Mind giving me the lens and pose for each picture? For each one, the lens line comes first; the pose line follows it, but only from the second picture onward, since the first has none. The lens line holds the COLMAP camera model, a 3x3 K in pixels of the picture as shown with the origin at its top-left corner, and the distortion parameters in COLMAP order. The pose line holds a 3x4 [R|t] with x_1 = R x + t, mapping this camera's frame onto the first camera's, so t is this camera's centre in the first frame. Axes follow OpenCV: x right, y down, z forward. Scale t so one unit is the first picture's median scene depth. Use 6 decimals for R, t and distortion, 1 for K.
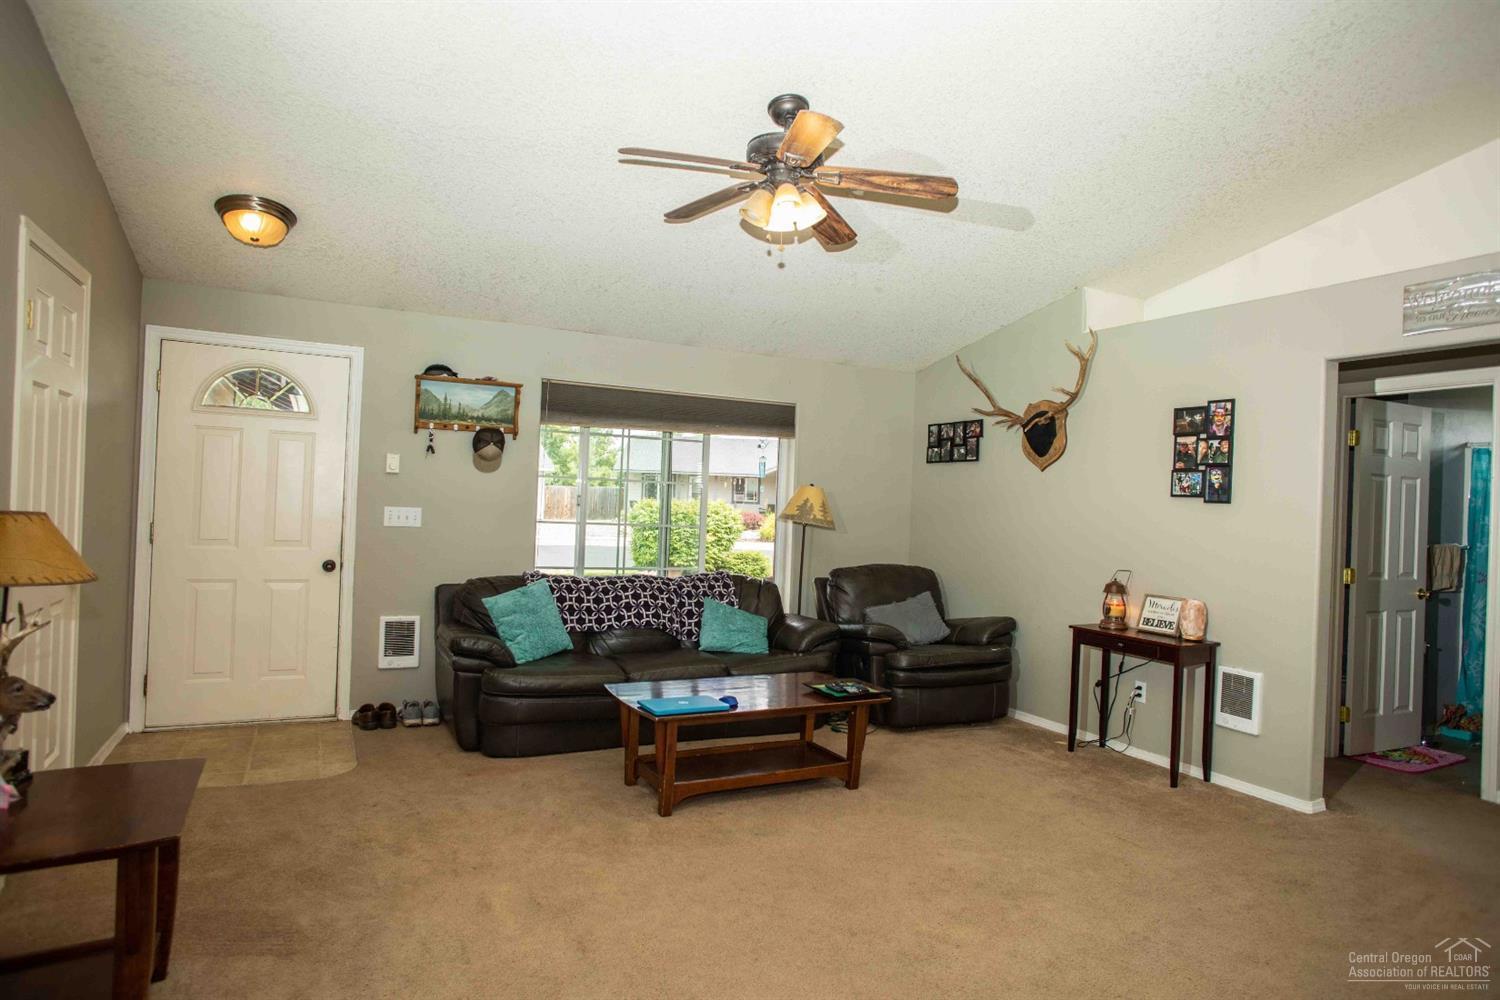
lens RADIAL K [[882.3, 0, 766.9], [0, 882.3, 499.0], [0, 0, 1]] dist [-0.054091, 0.043063]
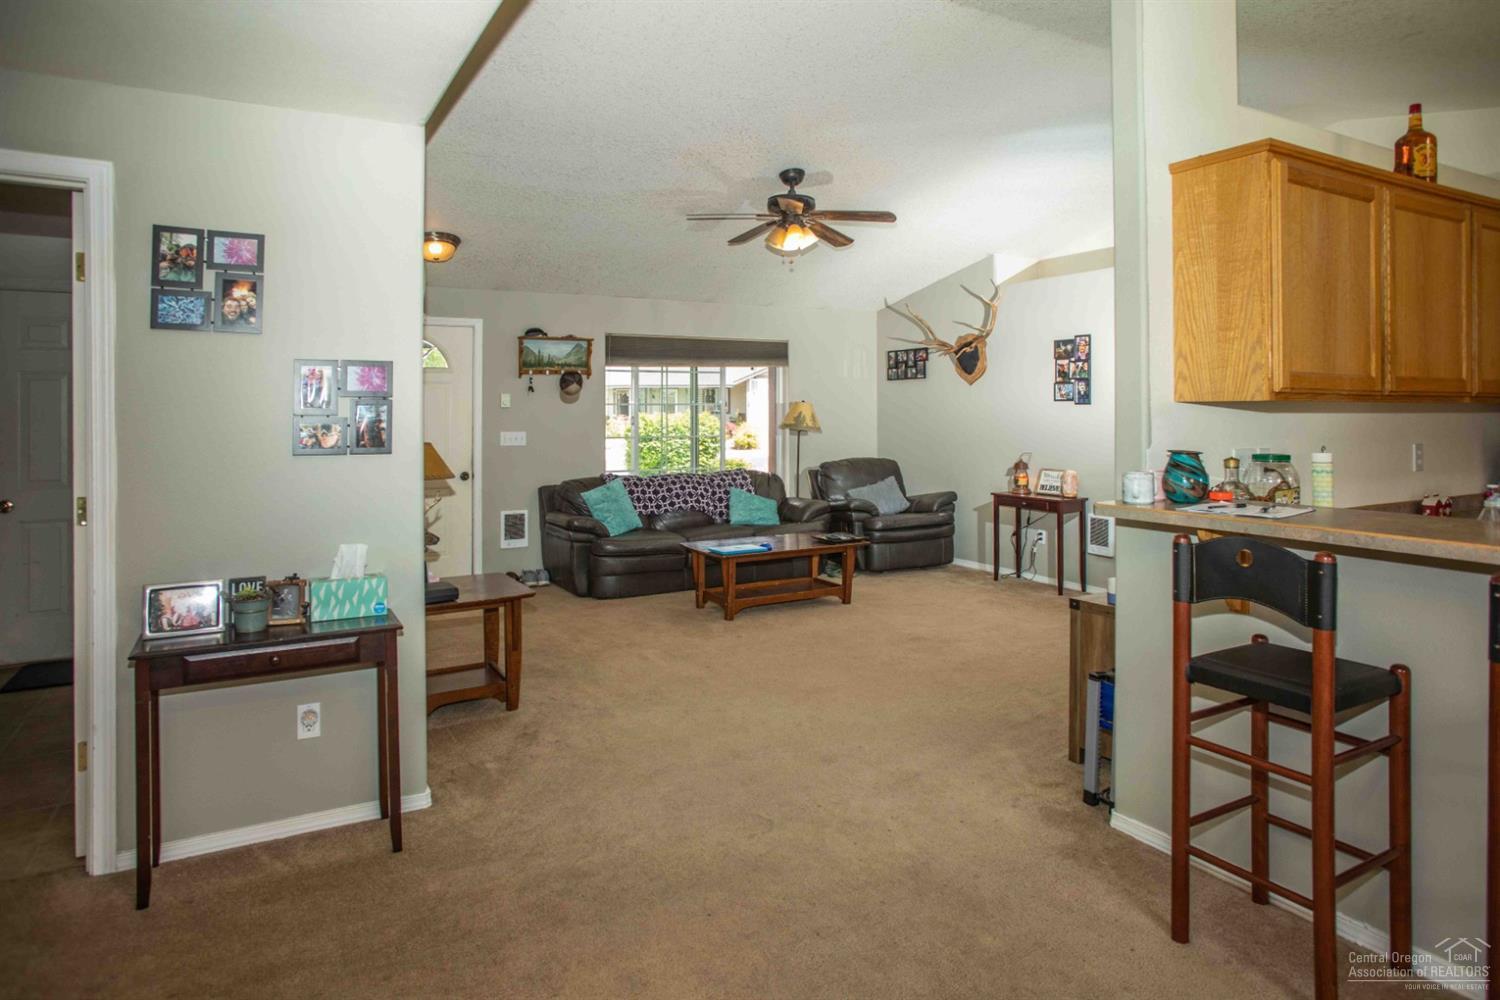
lens RADIAL K [[902.4, 0, 743.4], [0, 902.4, 409.5], [0, 0, 1]] dist [-0.057488, 0.033081]
pose [[0.998920, -0.043981, 0.014992, -0.070532], [0.043906, 0.999022, 0.005301, -0.016834], [-0.015211, -0.004637, 0.999874, -0.430385]]
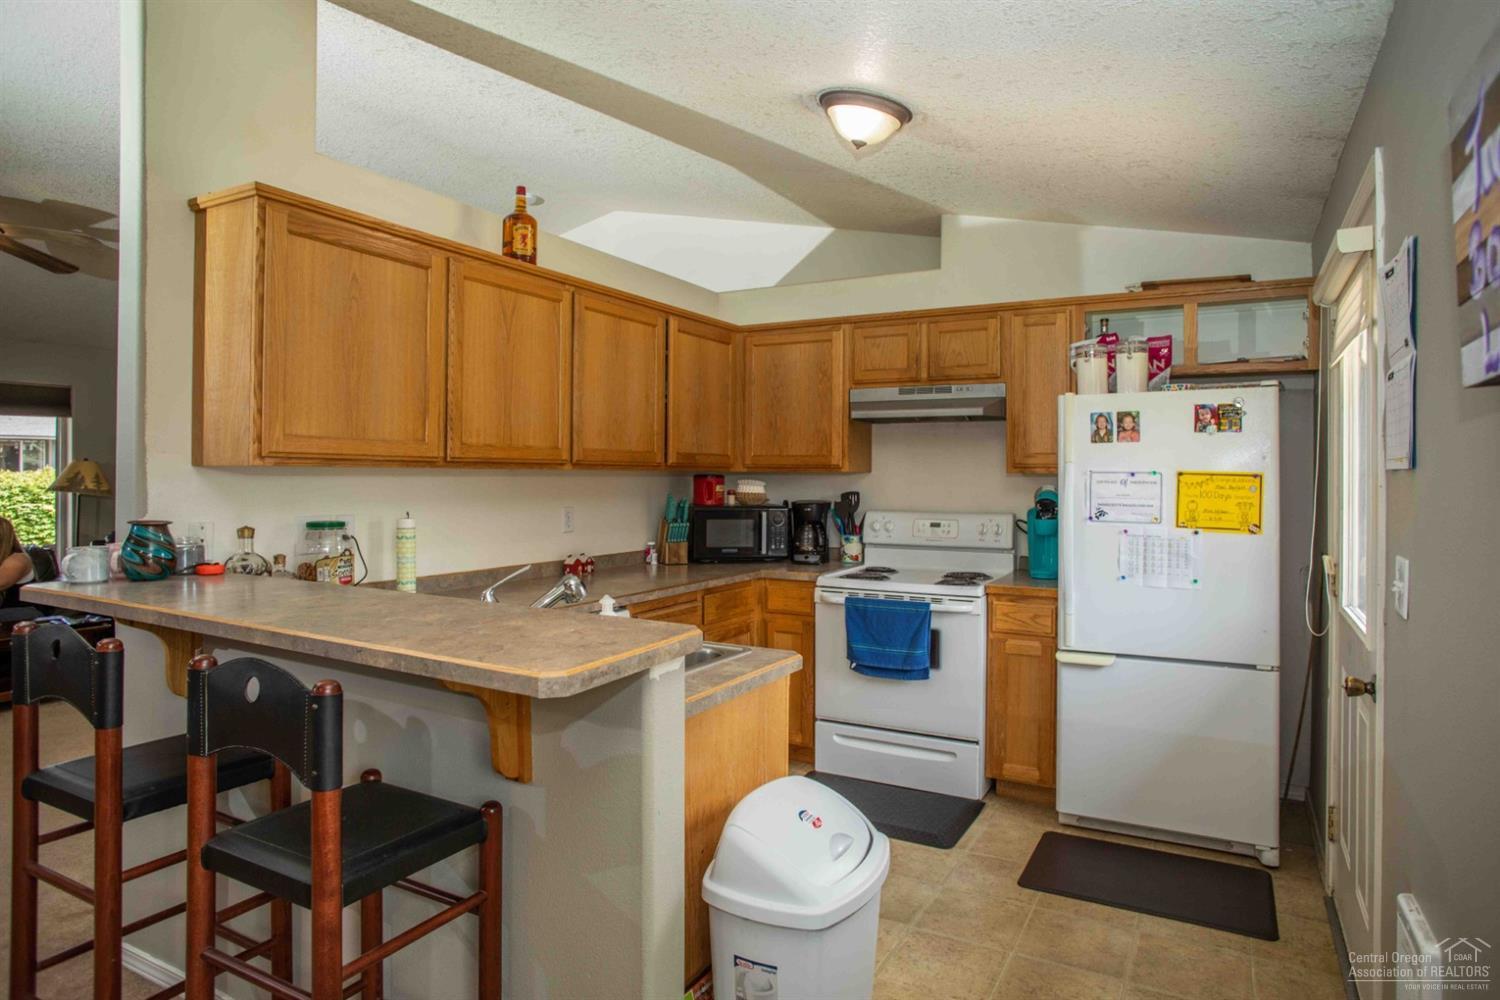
lens RADIAL K [[876.0, 0, 773.4], [0, 876.0, 477.4], [0, 0, 1]] dist [-0.060057, 0.043191]
pose [[0.837797, -0.037866, 0.544668, 0.220227], [0.024859, 0.999203, 0.031229, -0.006727], [-0.545416, -0.012624, 0.838070, -0.461141]]
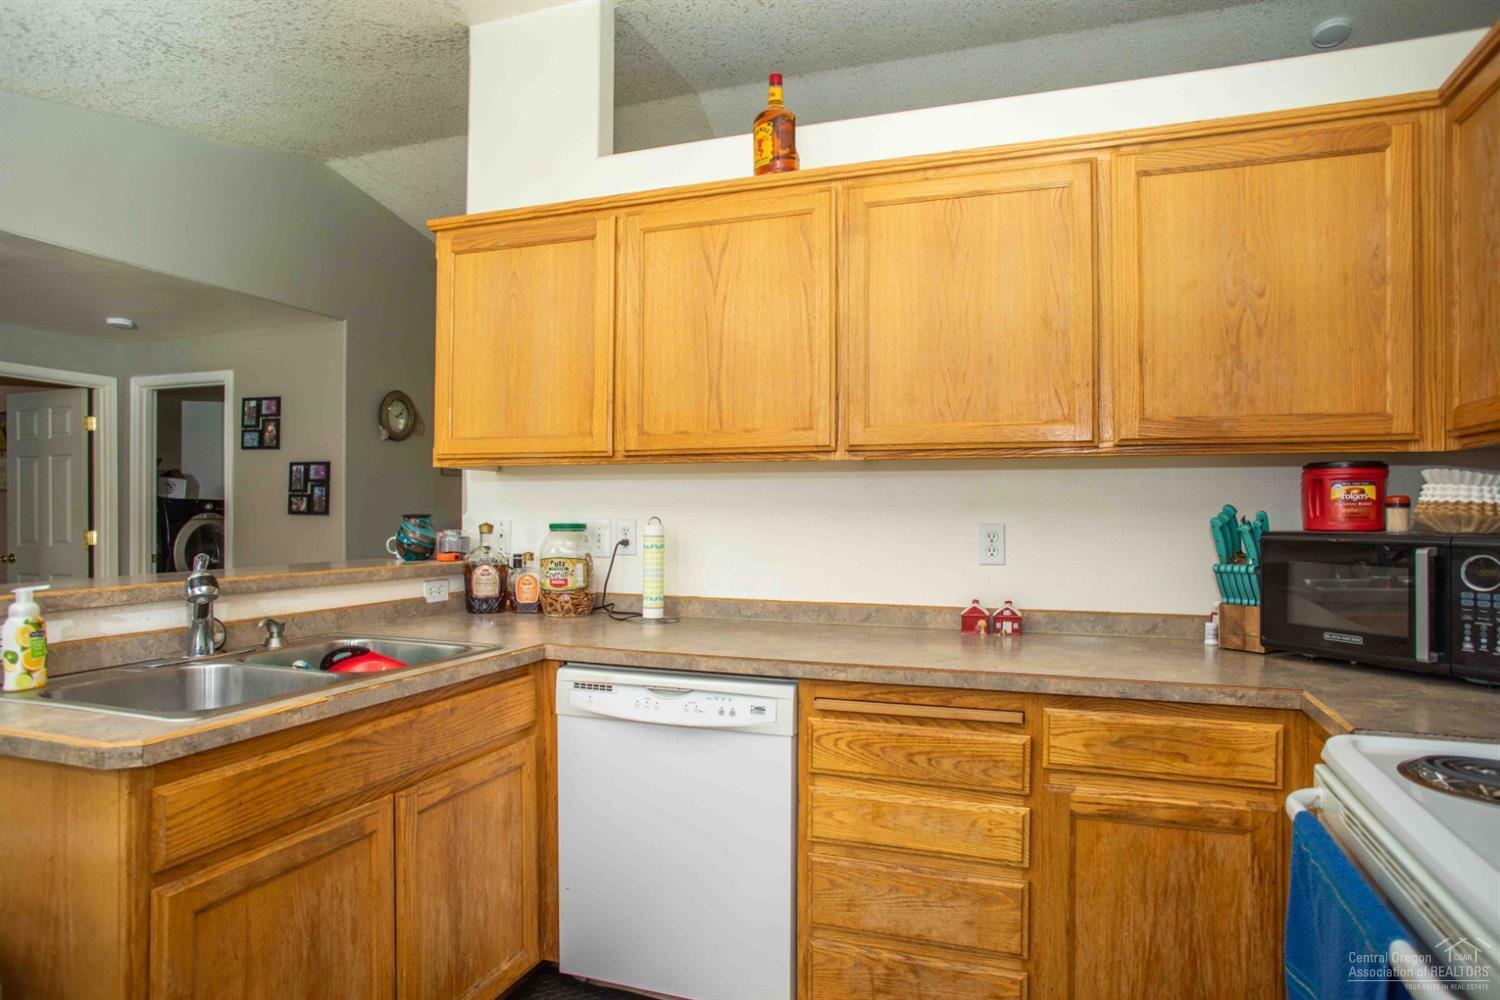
lens RADIAL K [[882.3, 0, 766.9], [0, 882.3, 499.0], [0, 0, 1]] dist [-0.054091, 0.043063]
pose [[0.668303, -0.048939, -0.742277, 0.756837], [0.030492, 0.998797, -0.038398, 0.039474], [0.743264, 0.003028, 0.668992, -0.136862]]
